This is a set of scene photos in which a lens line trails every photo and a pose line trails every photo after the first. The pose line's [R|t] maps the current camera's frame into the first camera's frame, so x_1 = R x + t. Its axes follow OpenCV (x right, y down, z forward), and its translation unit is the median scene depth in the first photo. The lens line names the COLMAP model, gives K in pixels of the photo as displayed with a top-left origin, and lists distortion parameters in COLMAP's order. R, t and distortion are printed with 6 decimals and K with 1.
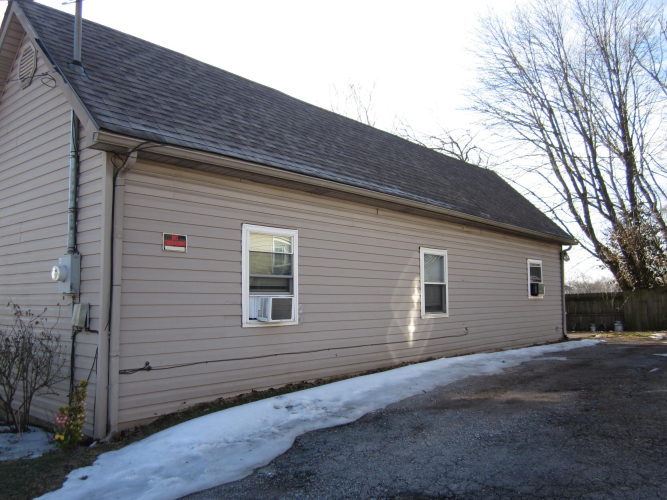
lens RADIAL K [[563.3, 0, 333.5], [0, 563.3, 250.0], [0, 0, 1]] dist [-0.027961, -0.006123]
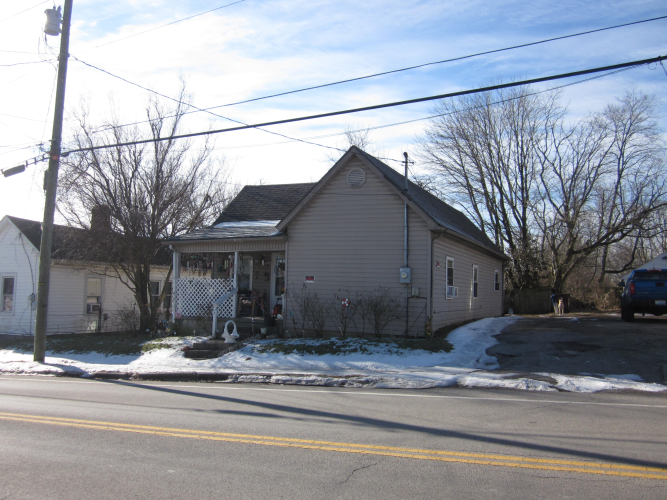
lens RADIAL K [[563.3, 0, 333.5], [0, 563.3, 250.0], [0, 0, 1]] dist [-0.027961, -0.006123]
pose [[0.960791, 0.054796, 0.271806, -0.895216], [-0.059933, 0.998146, 0.010629, -0.048589], [-0.270720, -0.026503, 0.962293, -0.828042]]
